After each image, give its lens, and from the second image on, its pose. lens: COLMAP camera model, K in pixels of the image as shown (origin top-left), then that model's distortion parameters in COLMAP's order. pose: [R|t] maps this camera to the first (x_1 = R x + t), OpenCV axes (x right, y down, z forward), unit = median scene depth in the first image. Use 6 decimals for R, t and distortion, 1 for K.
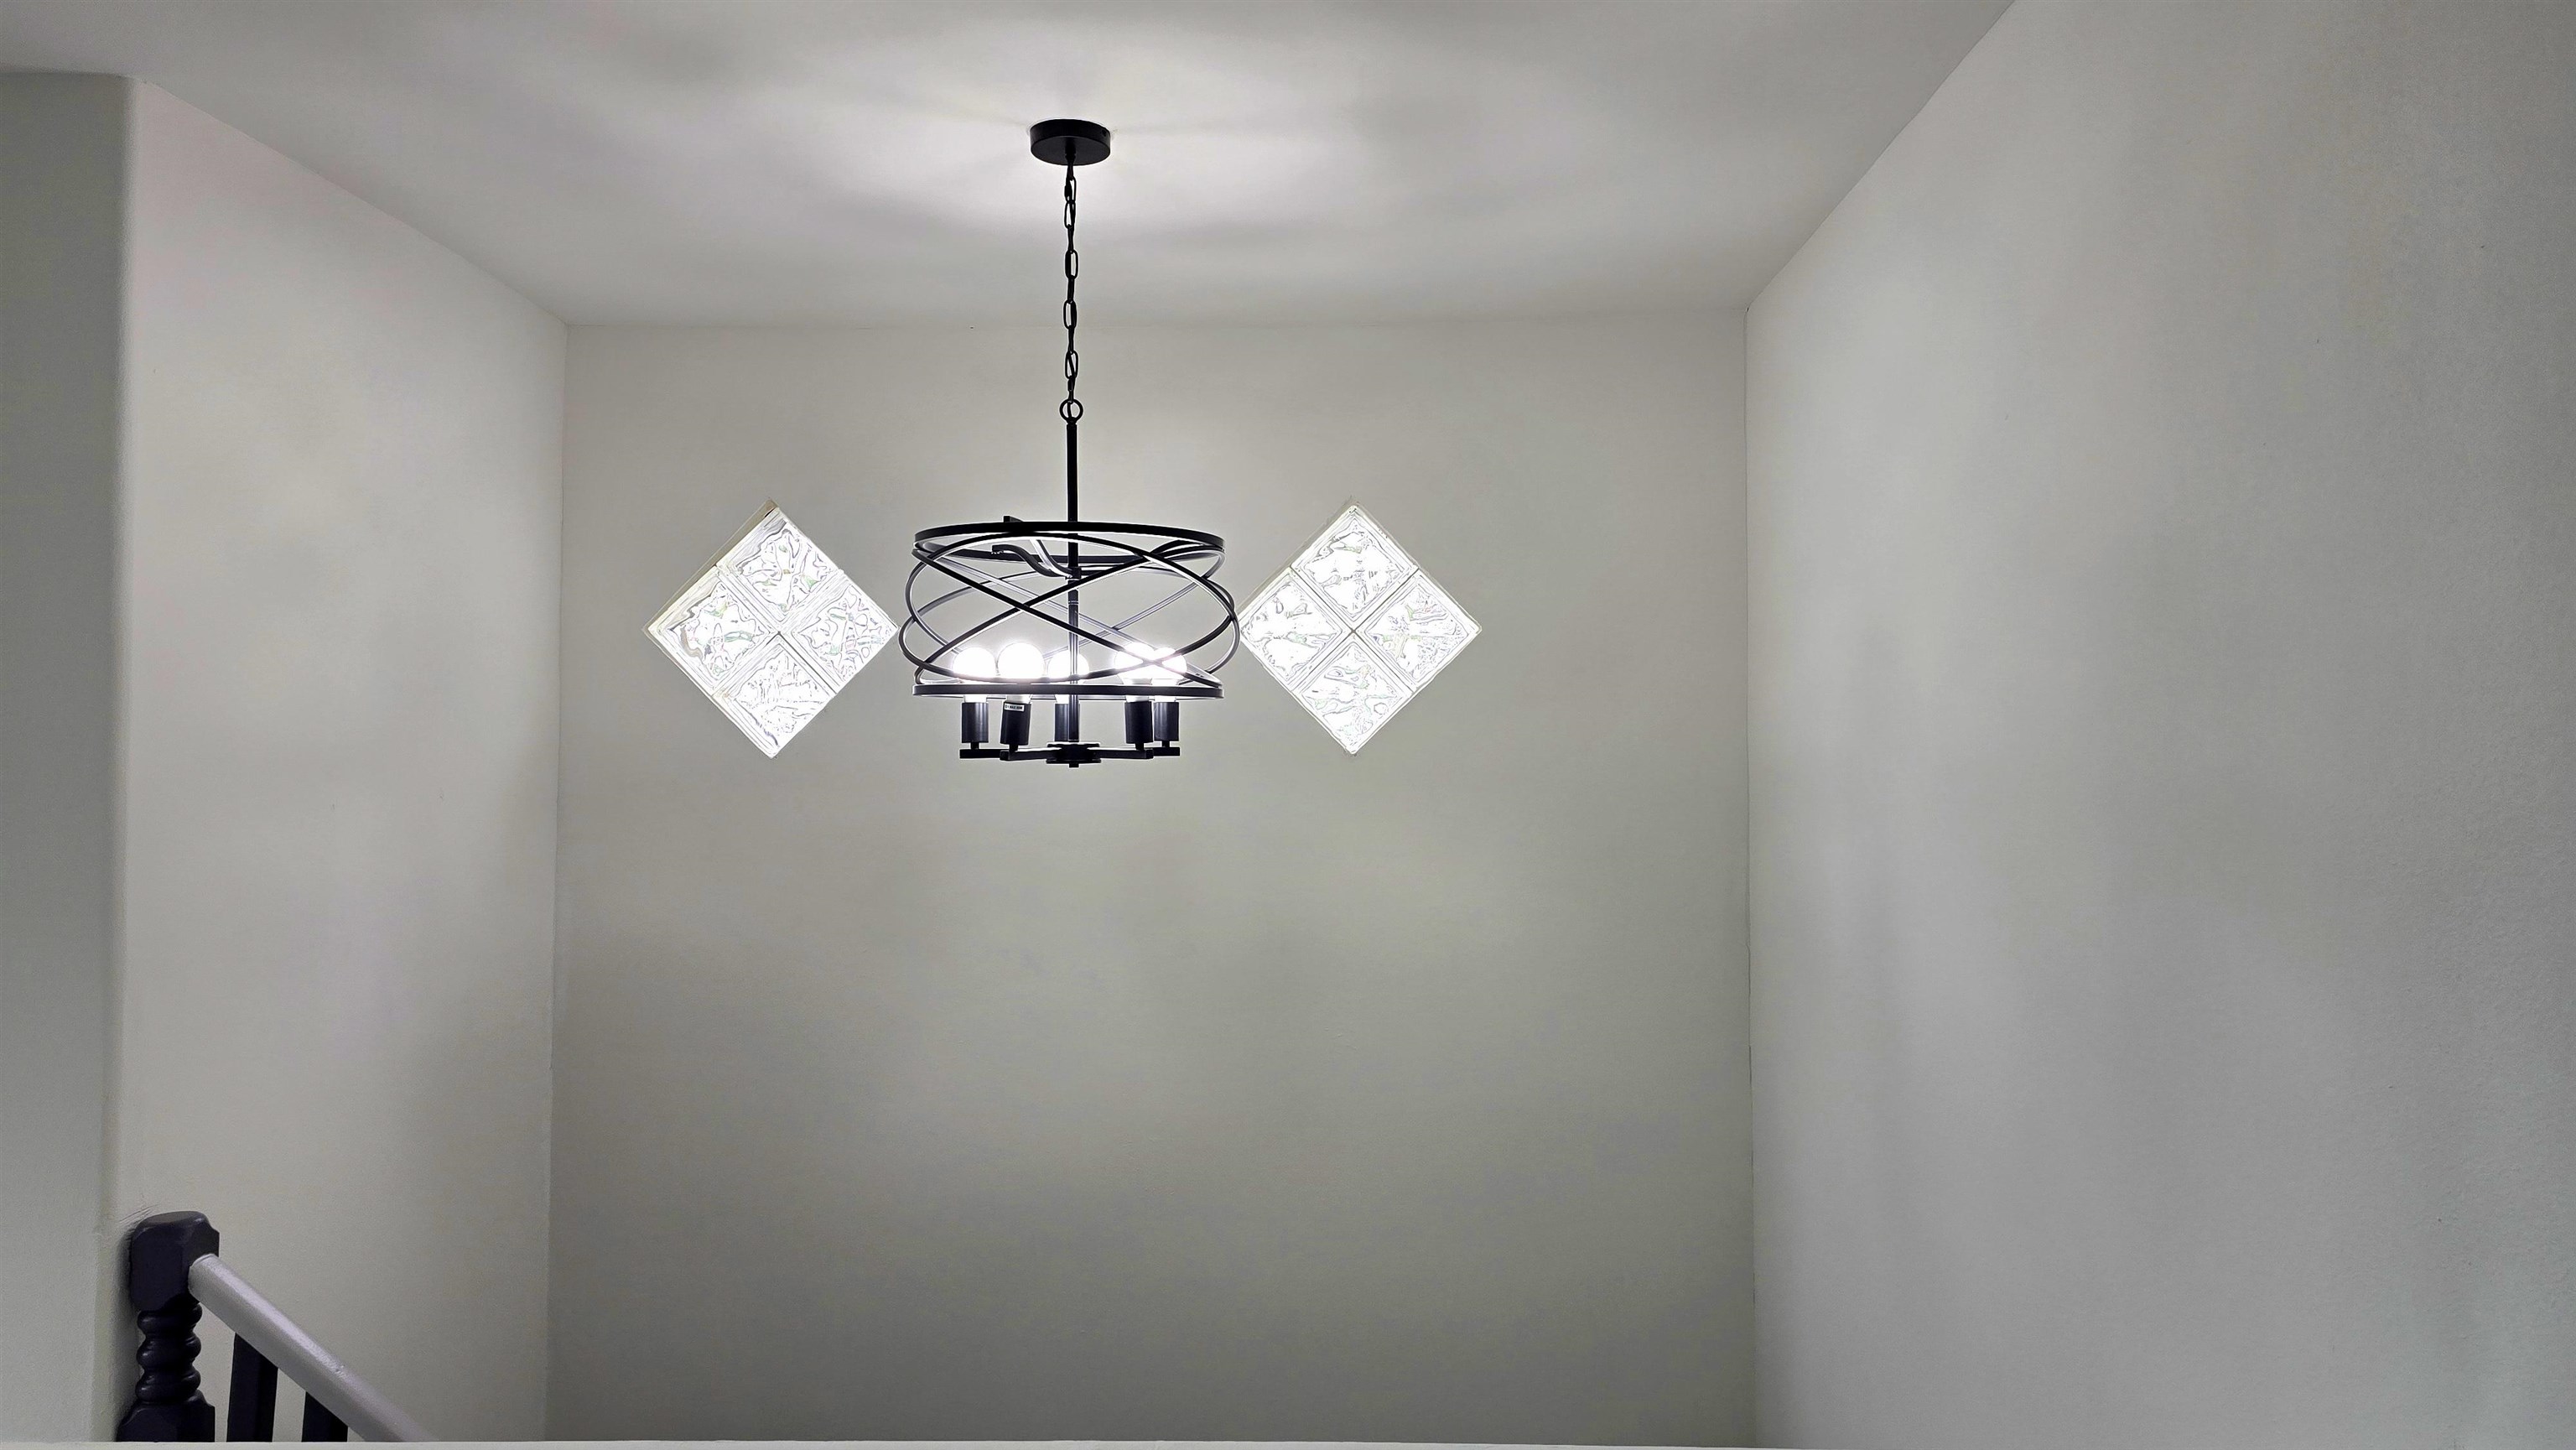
lens RADIAL K [[1713.1, 0, 1288.0], [0, 1713.1, 725.0], [0, 0, 1]] dist [0.060989, -0.000072]
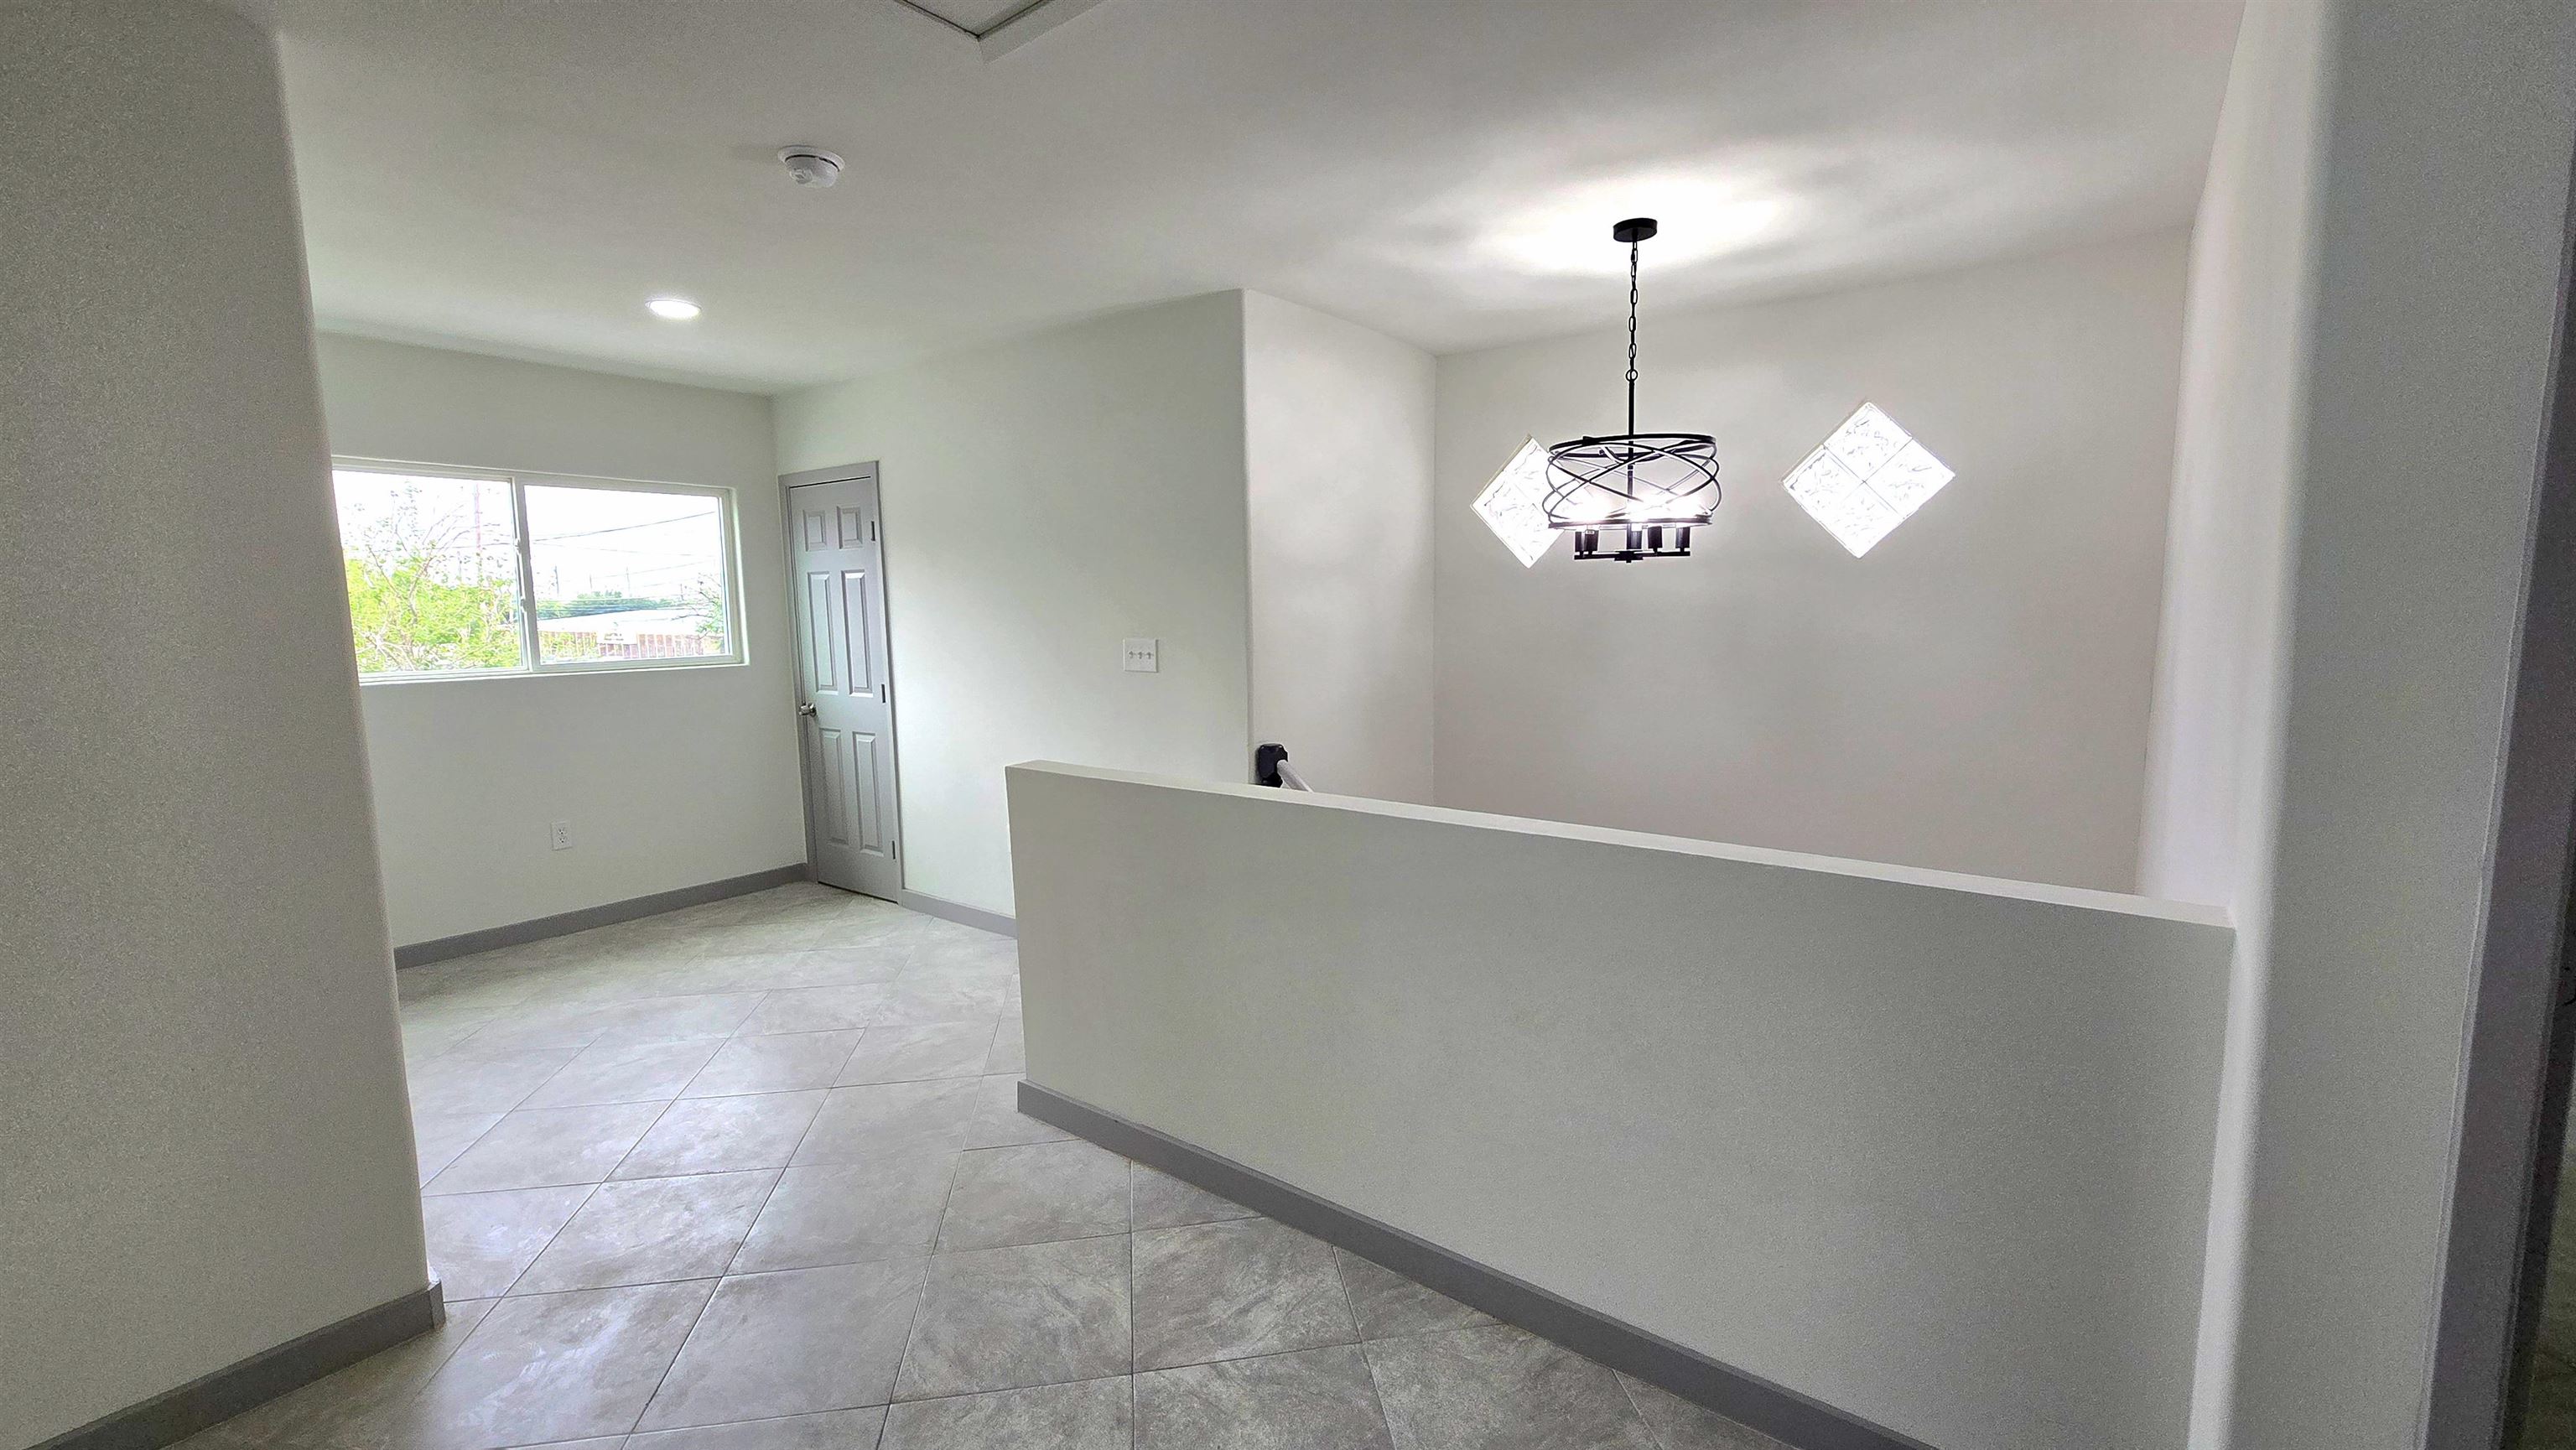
lens RADIAL K [[1068.4, 0, 1288.0], [0, 1068.4, 725.0], [0, 0, 1]] dist [0.010913, -0.000029]
pose [[0.819488, 0.061270, -0.569811, 0.257985], [0.021835, 0.990209, 0.137877, 0.030389], [0.572680, -0.125431, 0.810127, -0.237398]]
